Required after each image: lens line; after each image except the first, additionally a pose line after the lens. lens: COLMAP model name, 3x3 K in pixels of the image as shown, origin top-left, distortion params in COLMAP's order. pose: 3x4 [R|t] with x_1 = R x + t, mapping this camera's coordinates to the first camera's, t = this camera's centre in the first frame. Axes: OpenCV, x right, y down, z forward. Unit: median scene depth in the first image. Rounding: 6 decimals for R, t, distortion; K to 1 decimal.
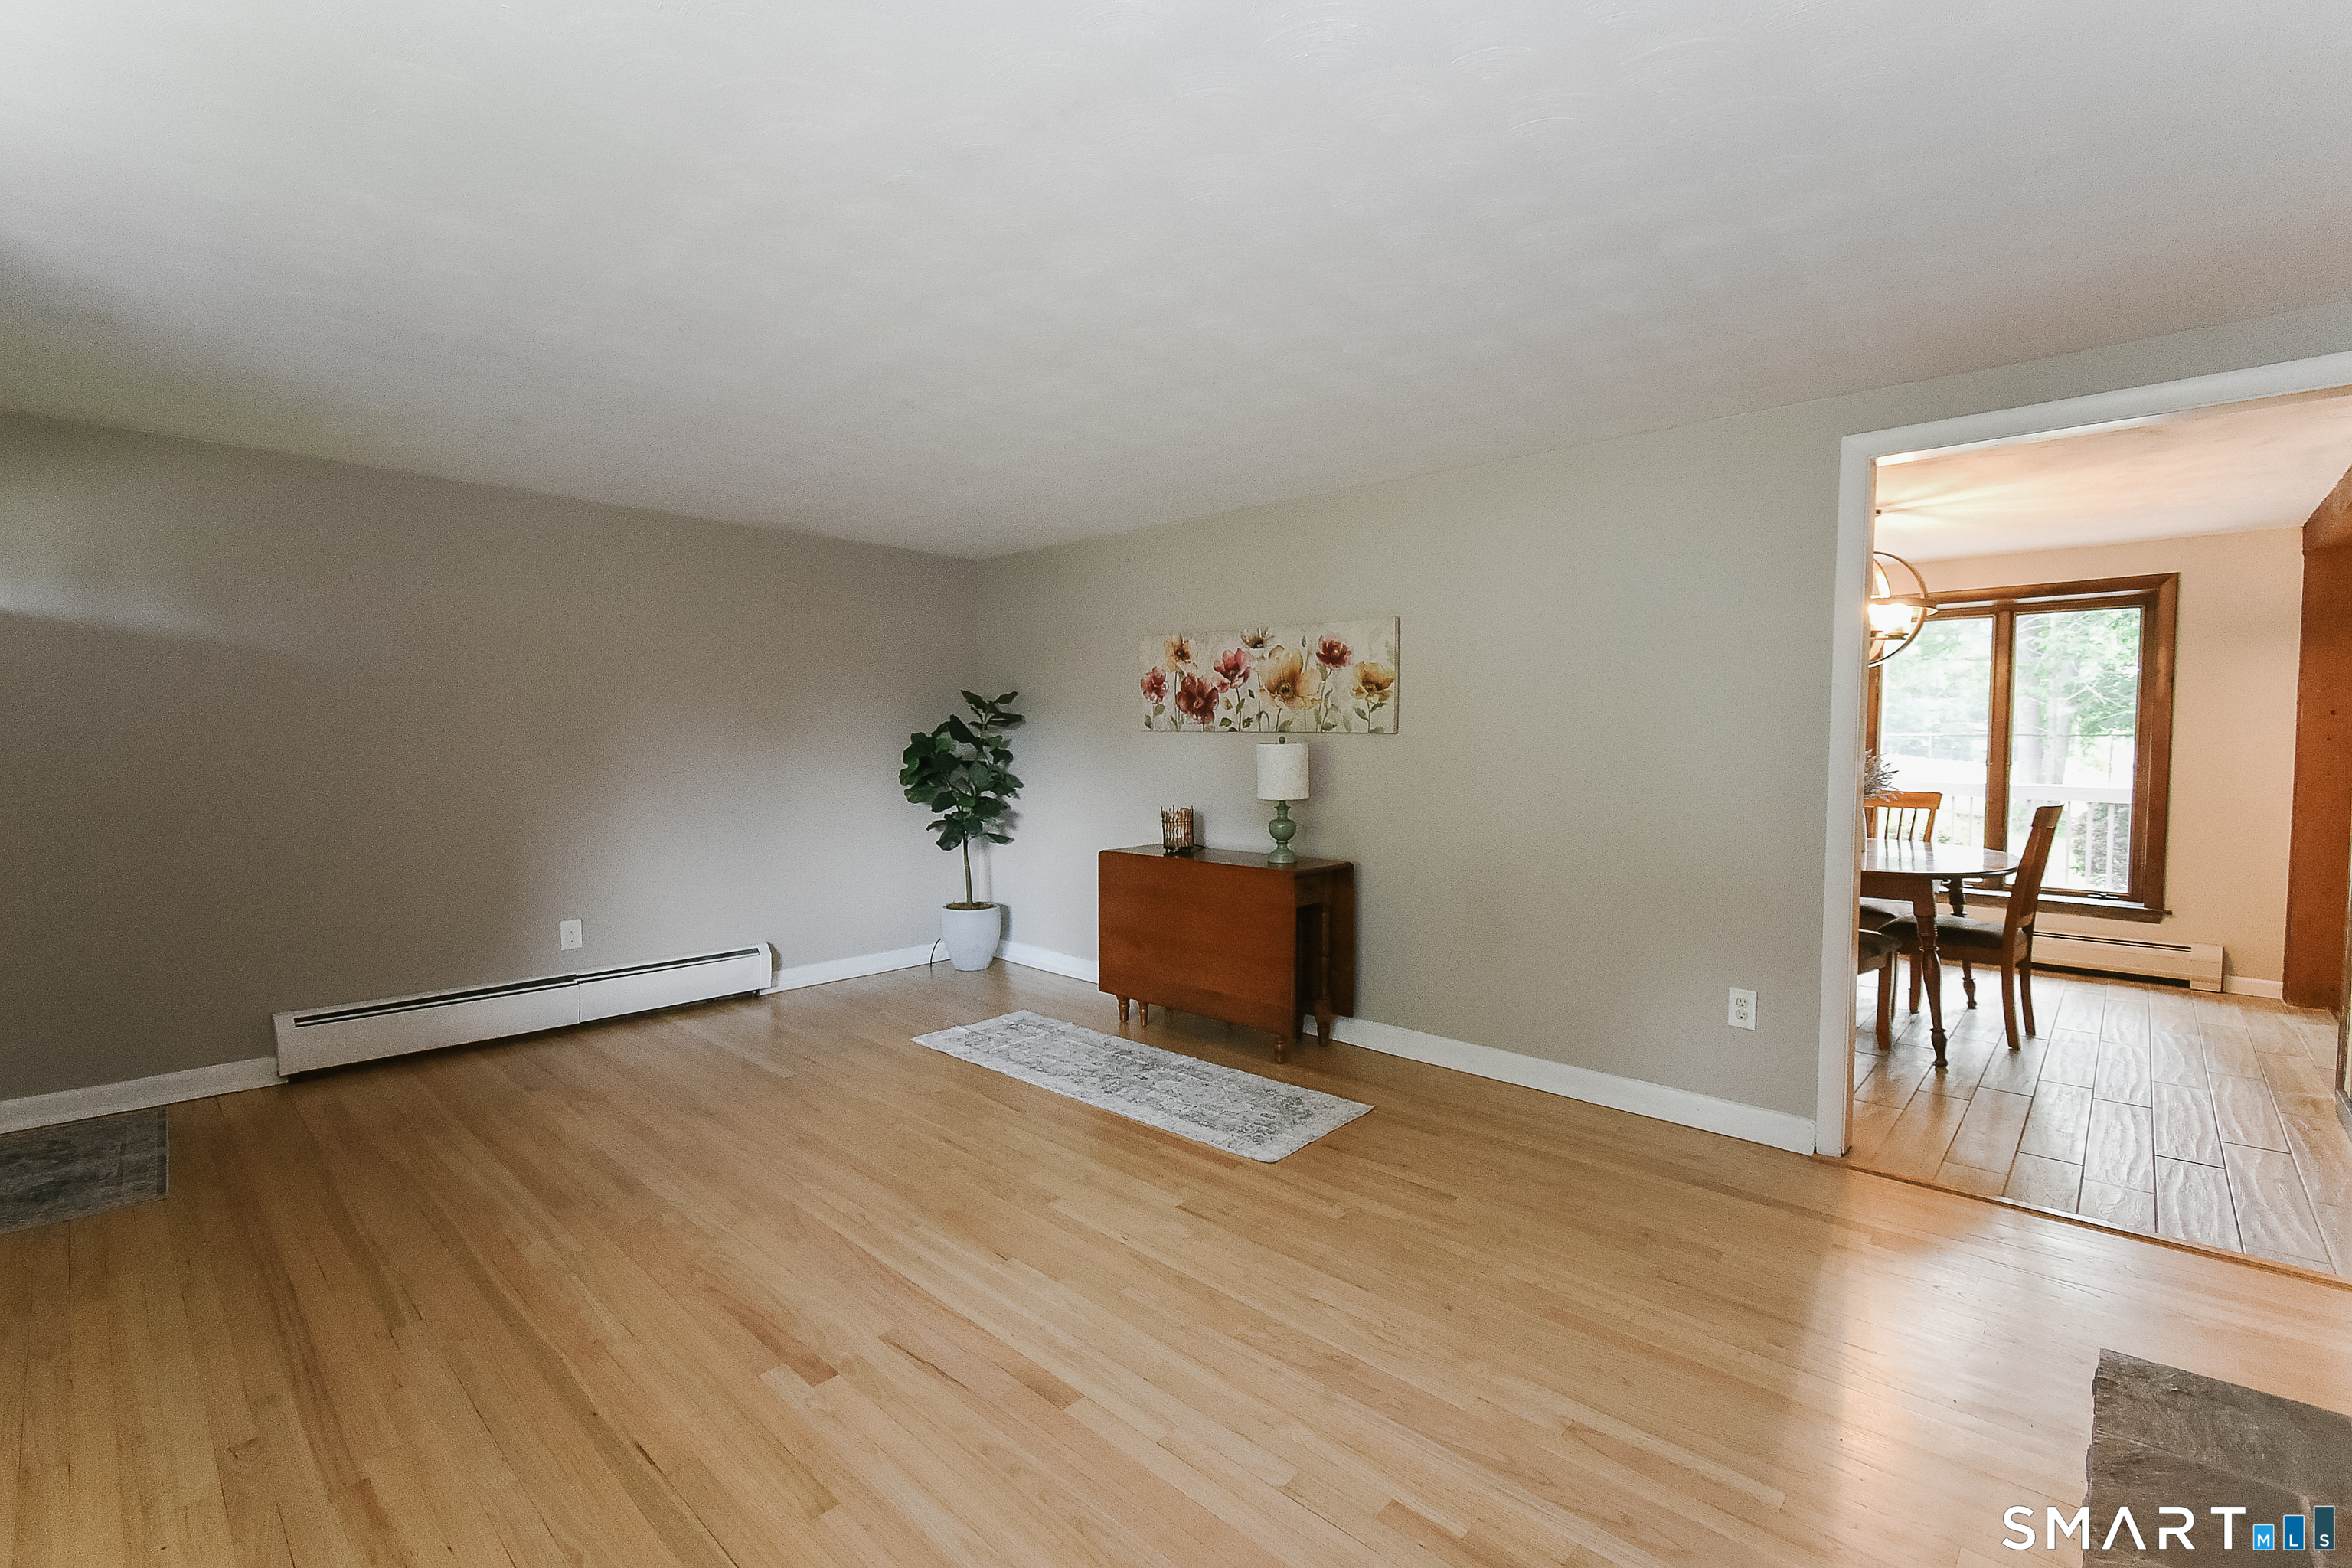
lens RADIAL K [[1046.4, 0, 1179.3], [0, 1046.4, 781.4], [0, 0, 1]] dist [0.006796, -0.003860]
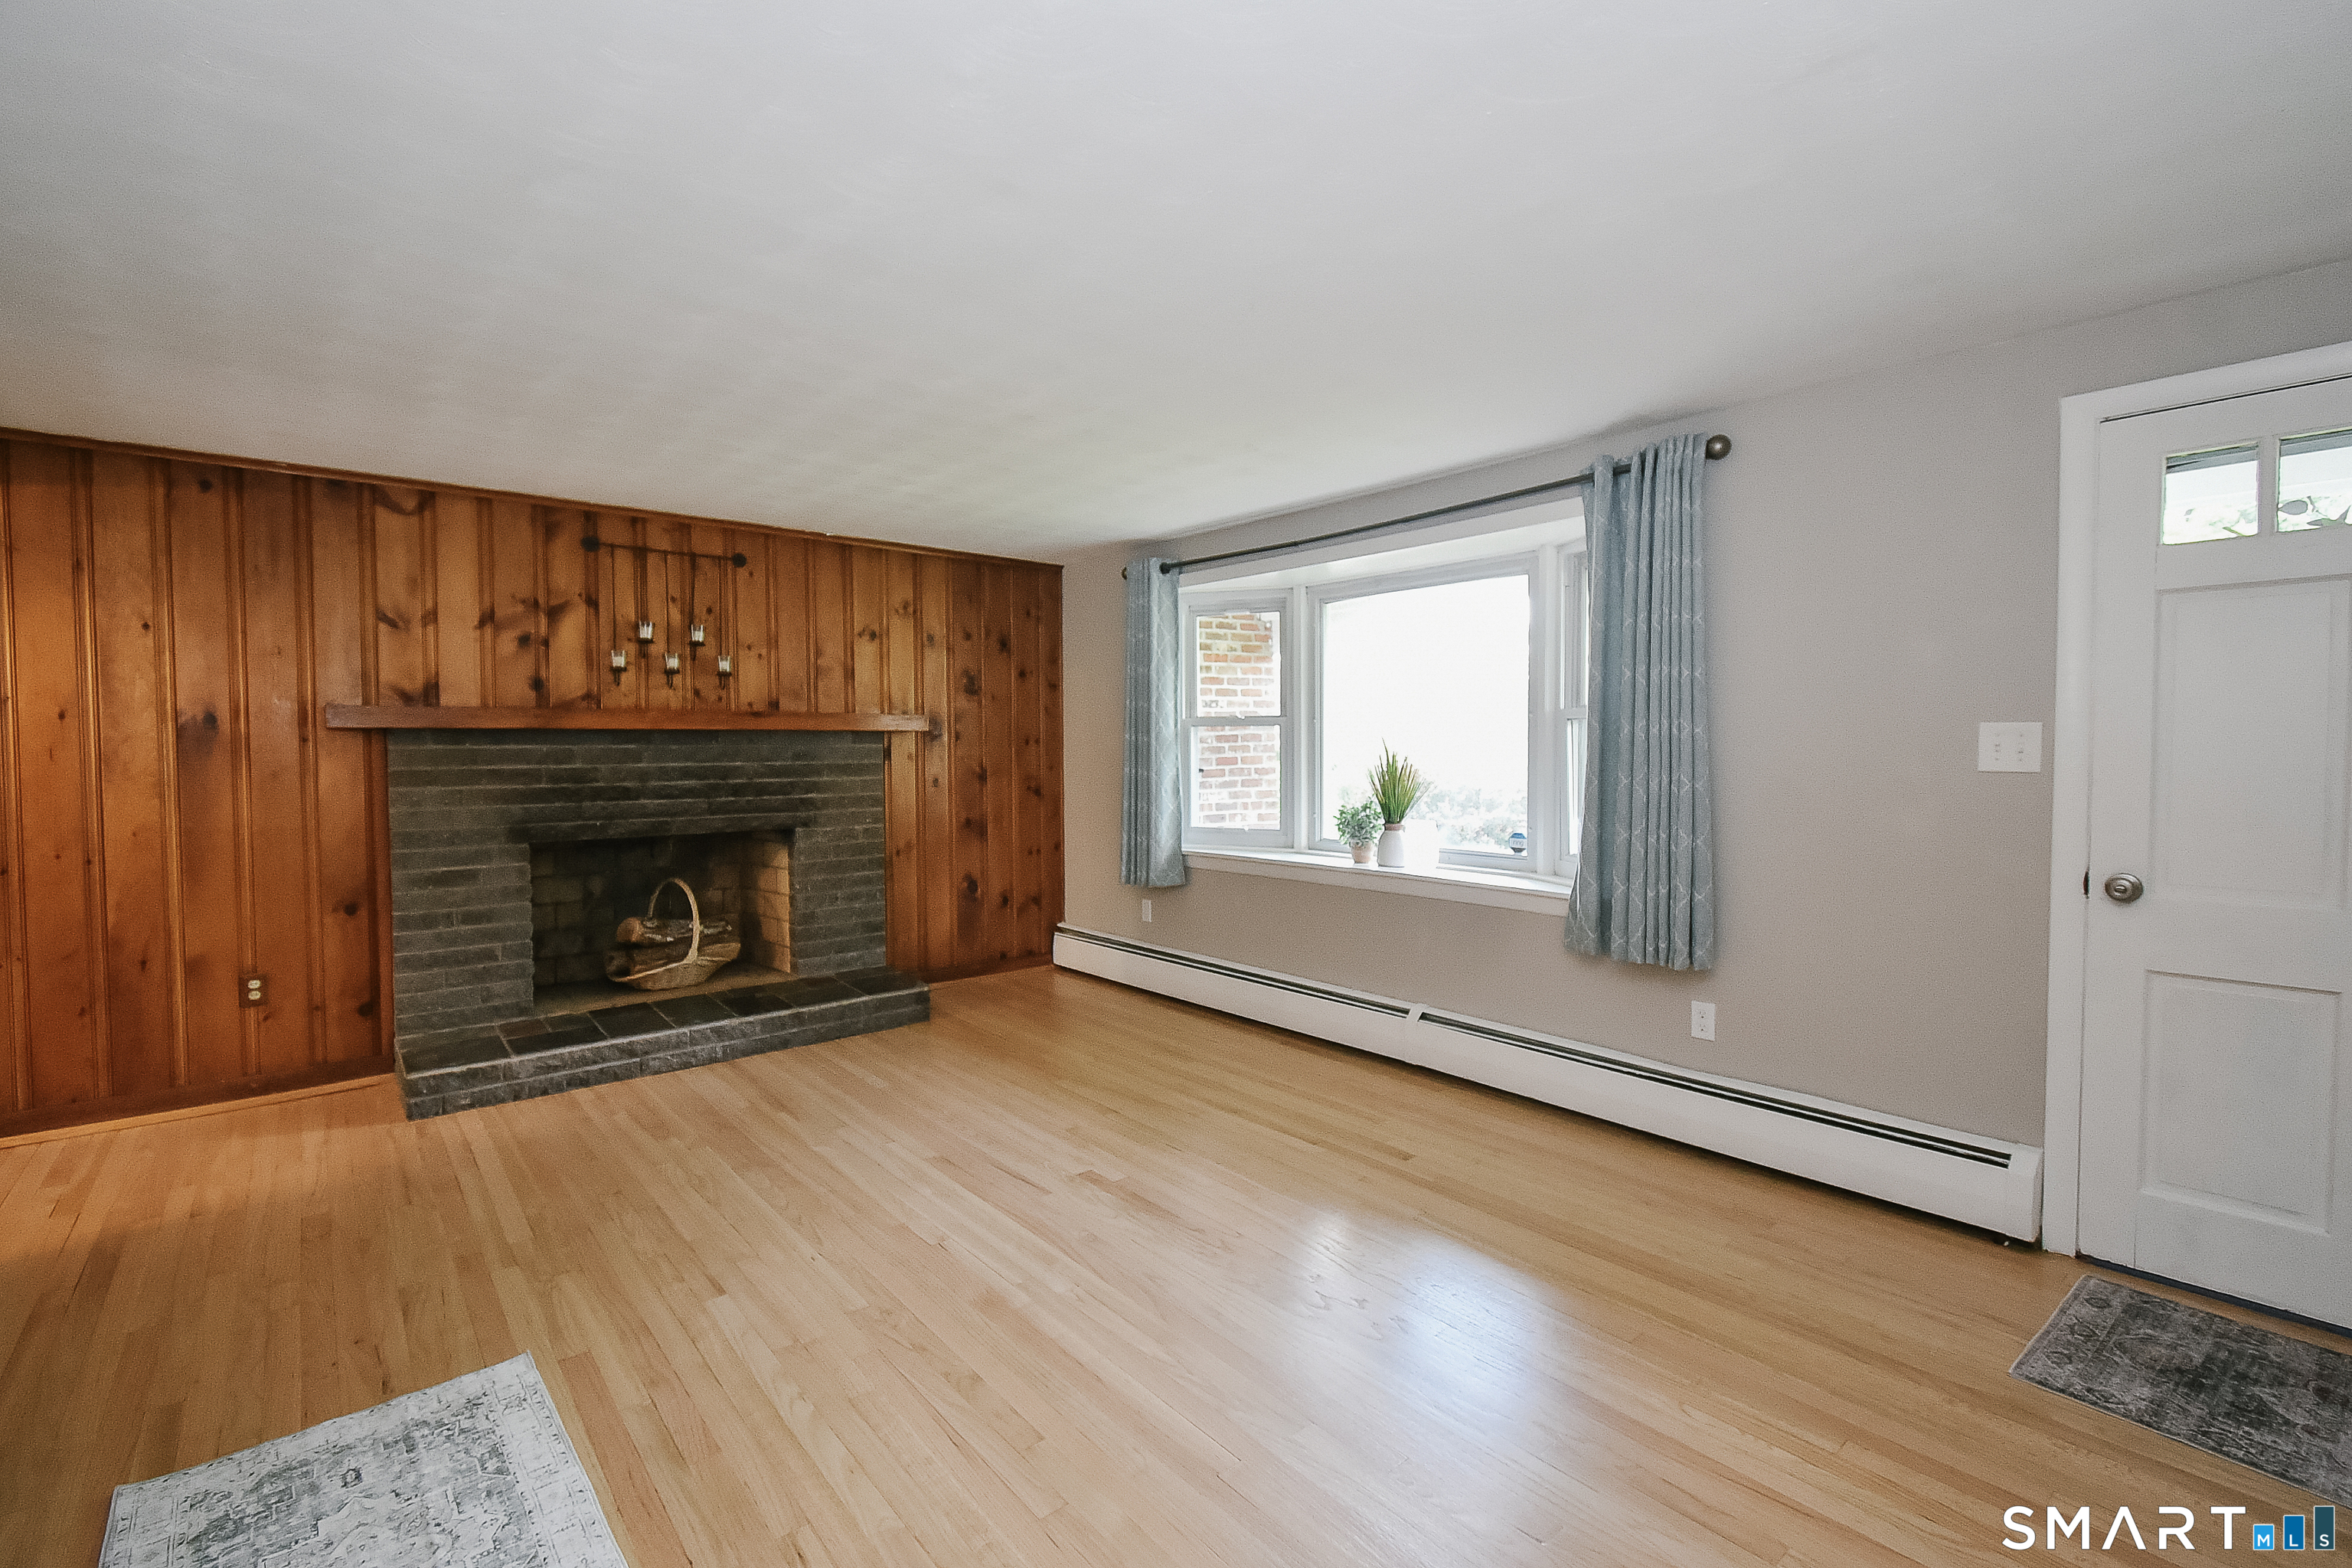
lens RADIAL K [[1019.2, 0, 1167.9], [0, 1019.2, 777.5], [0, 0, 1]] dist [0.009770, -0.004145]
pose [[-0.992340, -0.003163, 0.123496, -0.321570], [0.006206, 0.997133, 0.075409, -0.054557], [-0.123381, 0.075598, -0.989476, 1.209310]]
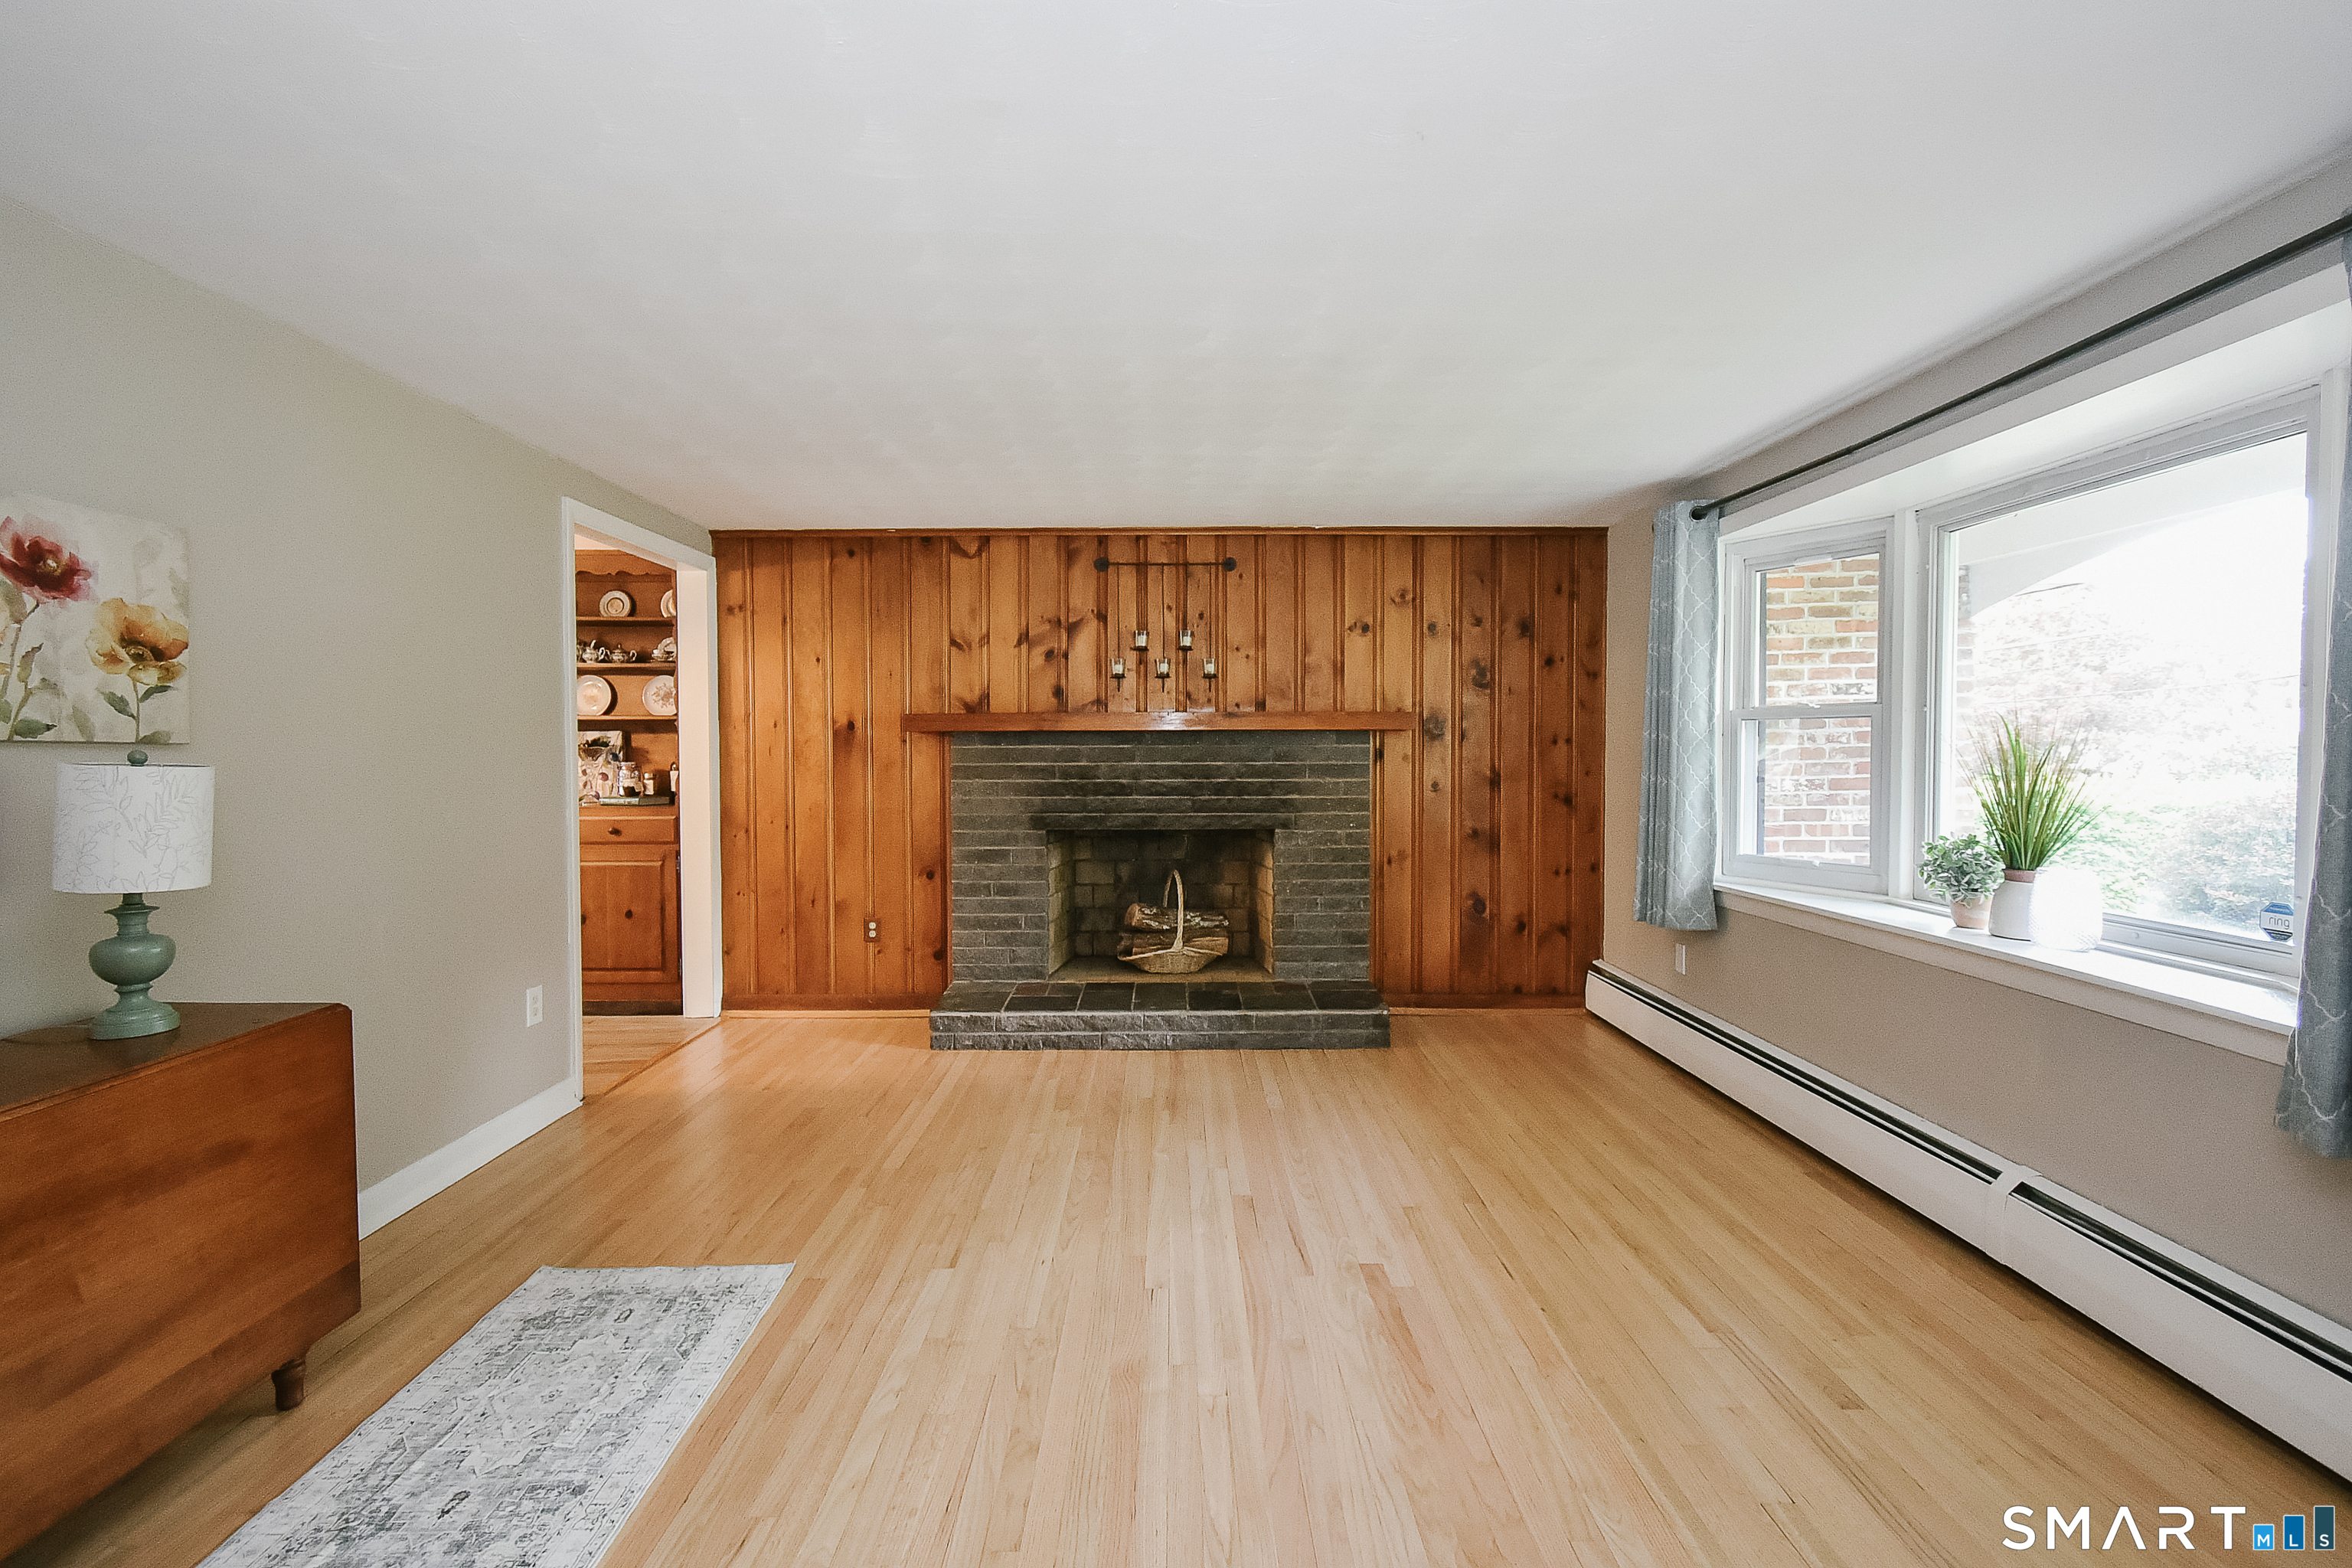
lens RADIAL K [[1046.4, 0, 1179.3], [0, 1046.4, 781.4], [0, 0, 1]] dist [0.006796, -0.003860]
pose [[-0.688750, -0.024572, 0.724582, -0.538602], [0.031846, 0.997436, 0.064096, -0.044782], [-0.724299, 0.067221, -0.686202, 0.998573]]
